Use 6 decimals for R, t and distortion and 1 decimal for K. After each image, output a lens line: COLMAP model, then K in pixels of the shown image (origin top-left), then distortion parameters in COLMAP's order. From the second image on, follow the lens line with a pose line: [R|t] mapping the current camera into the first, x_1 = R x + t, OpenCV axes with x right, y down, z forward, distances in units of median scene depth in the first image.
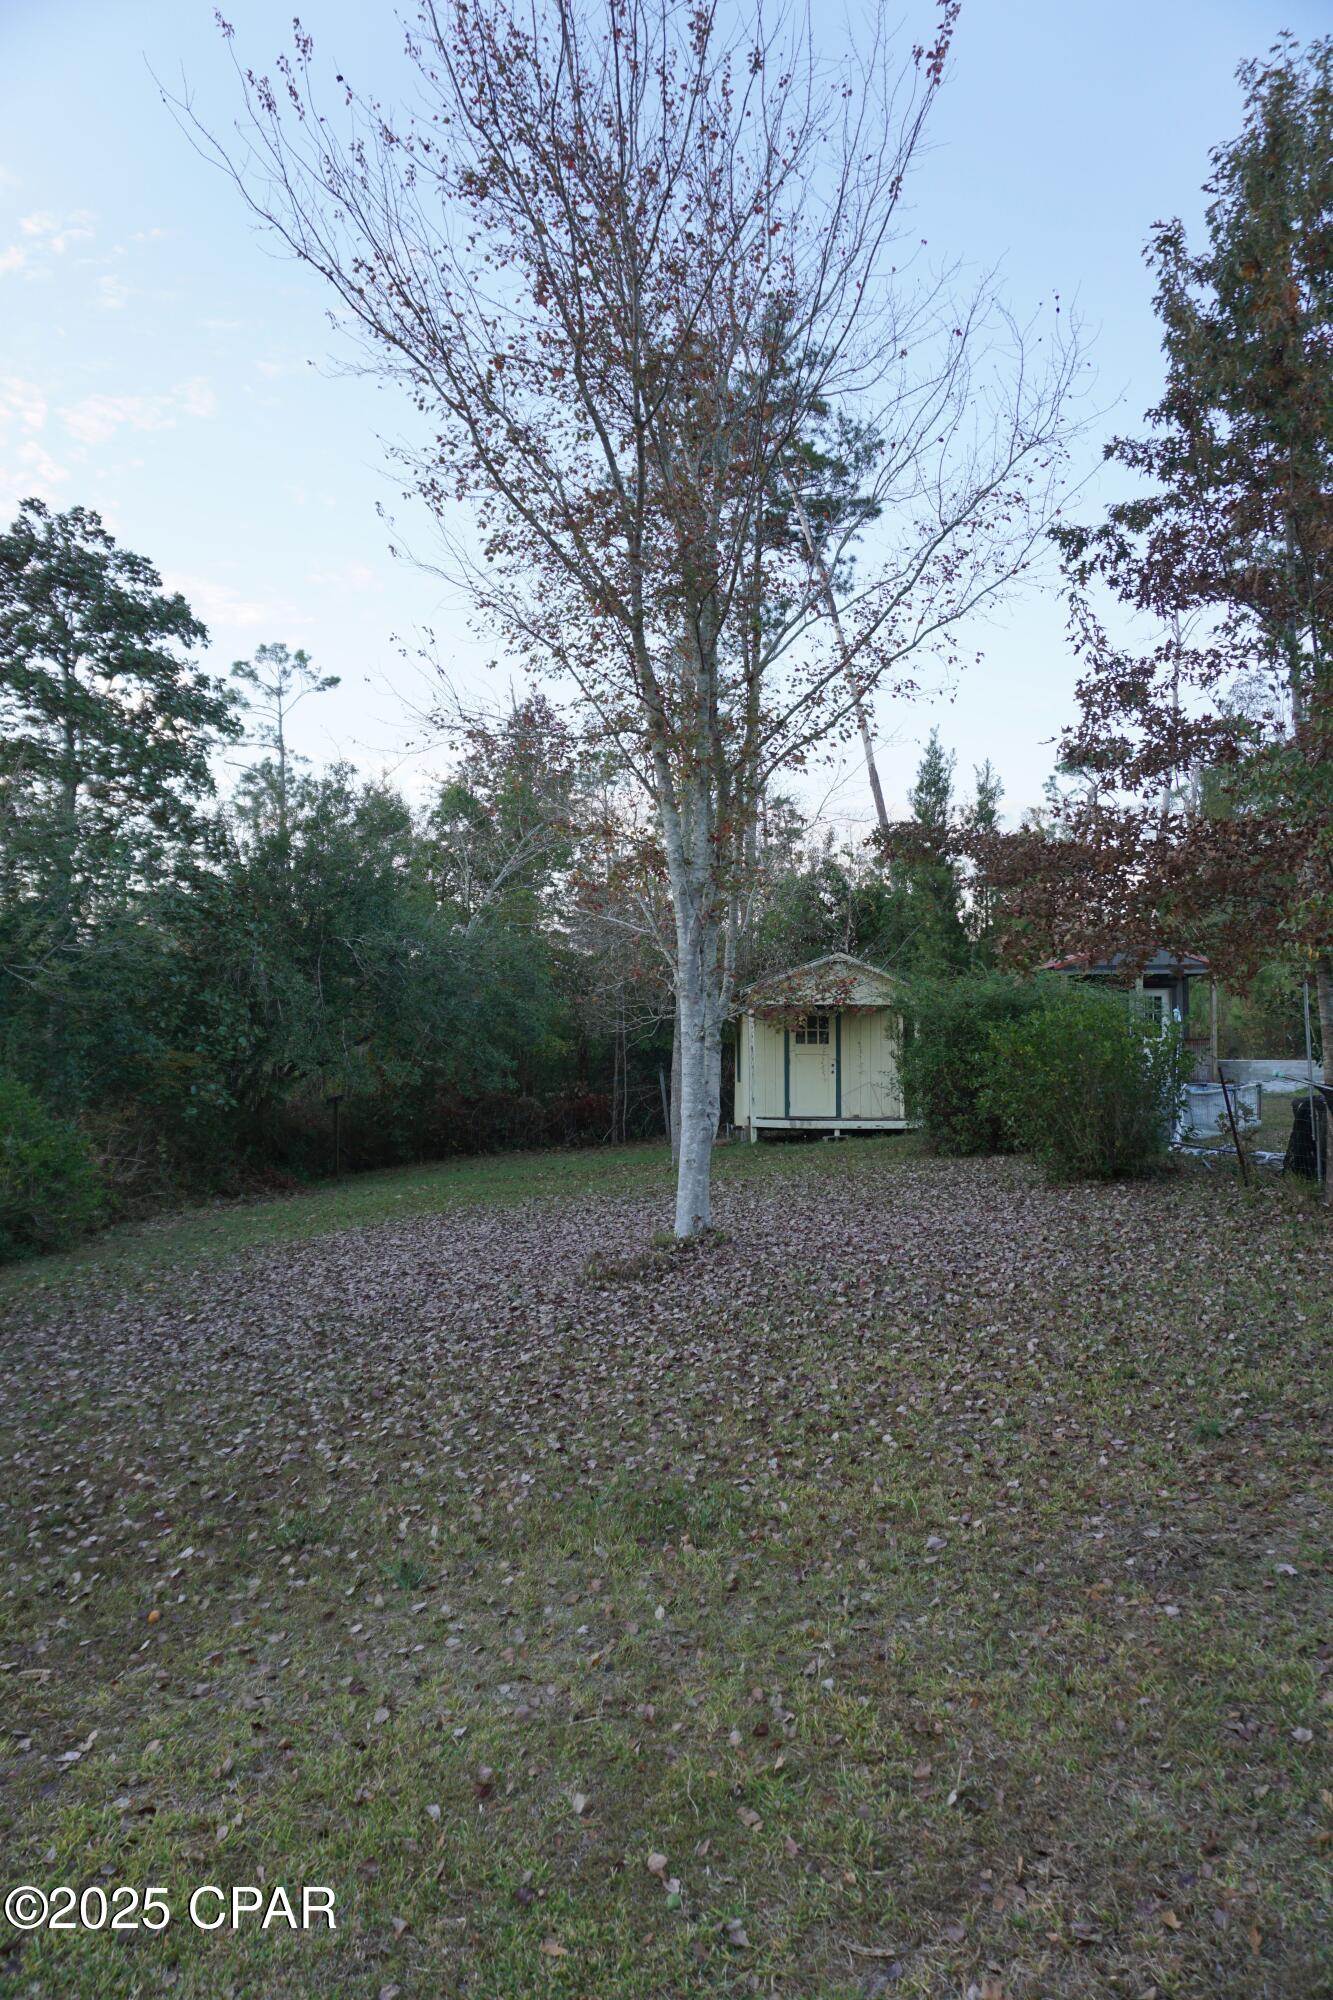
lens RADIAL K [[1346.7, 0, 666.5], [0, 1346.7, 1000.0], [0, 0, 1]] dist [-0.003896, 0.002562]
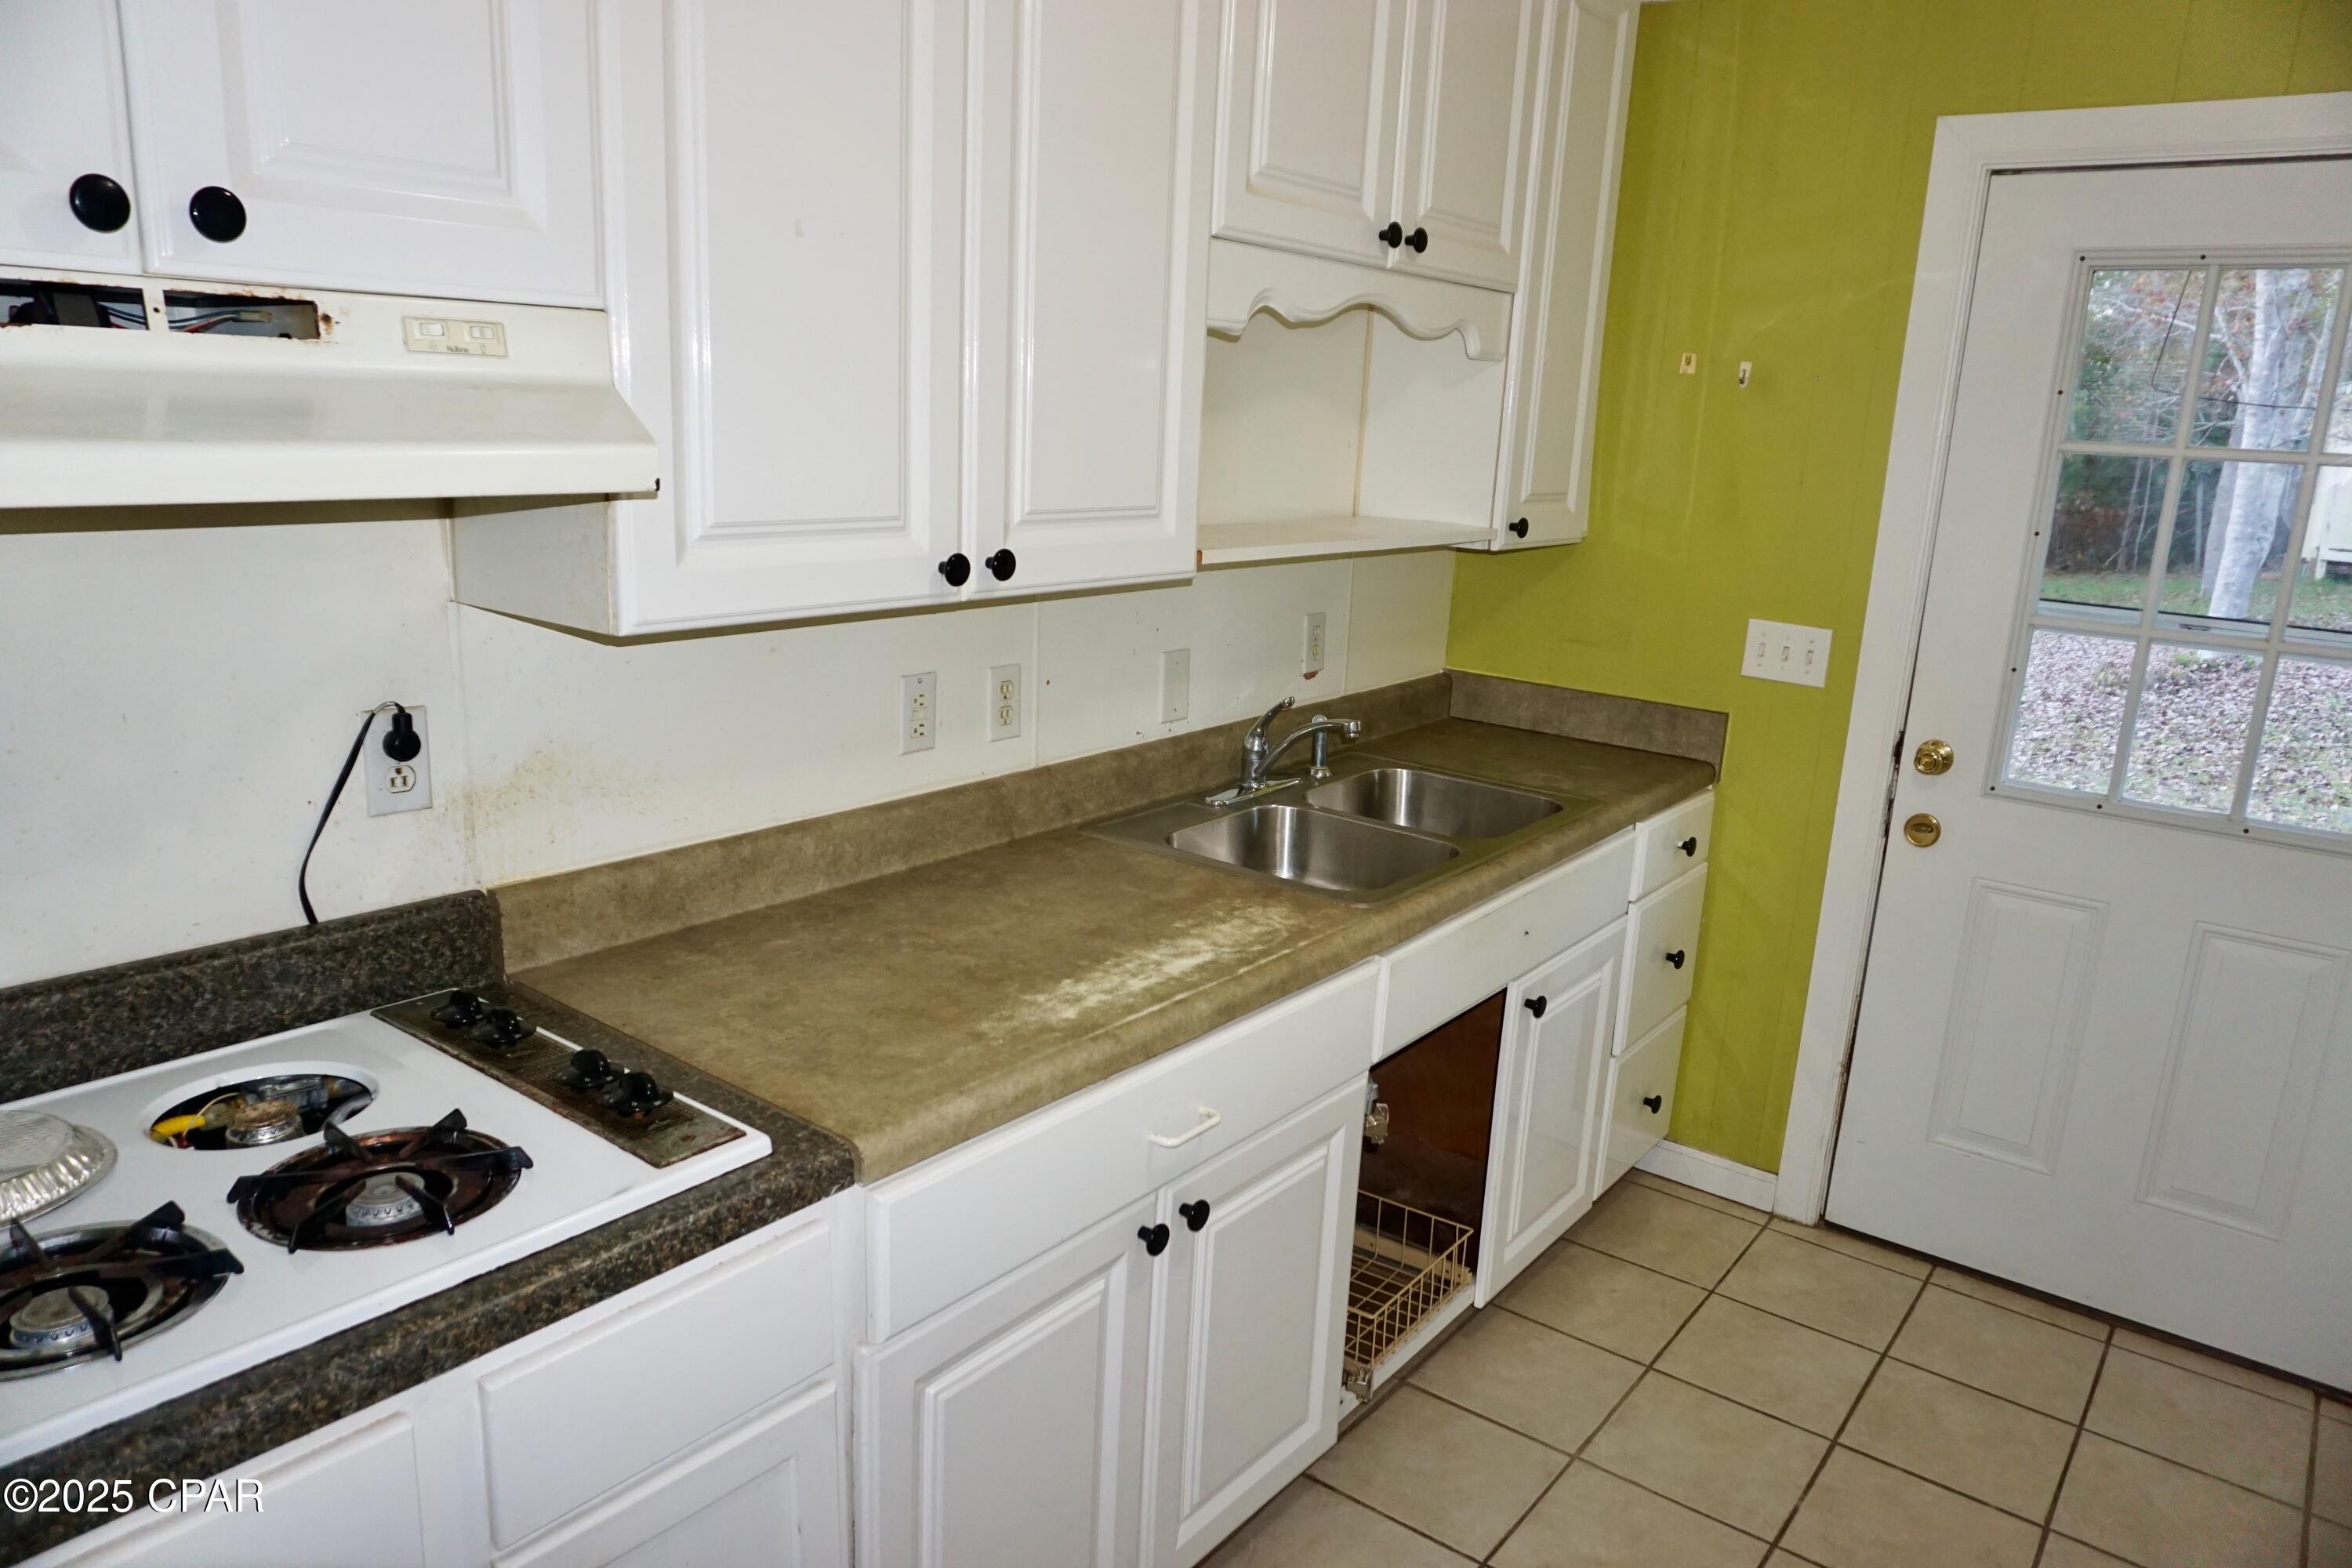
lens RADIAL K [[1583.7, 0, 1176.0], [0, 1583.7, 784.0], [0, 0, 1]] dist [-0.003896, 0.002562]
pose [[0.843098, 0.142013, -0.518670, -0.012132], [-0.006240, 0.967019, 0.254629, -0.034659], [0.537724, -0.211441, 0.816177, -0.446421]]
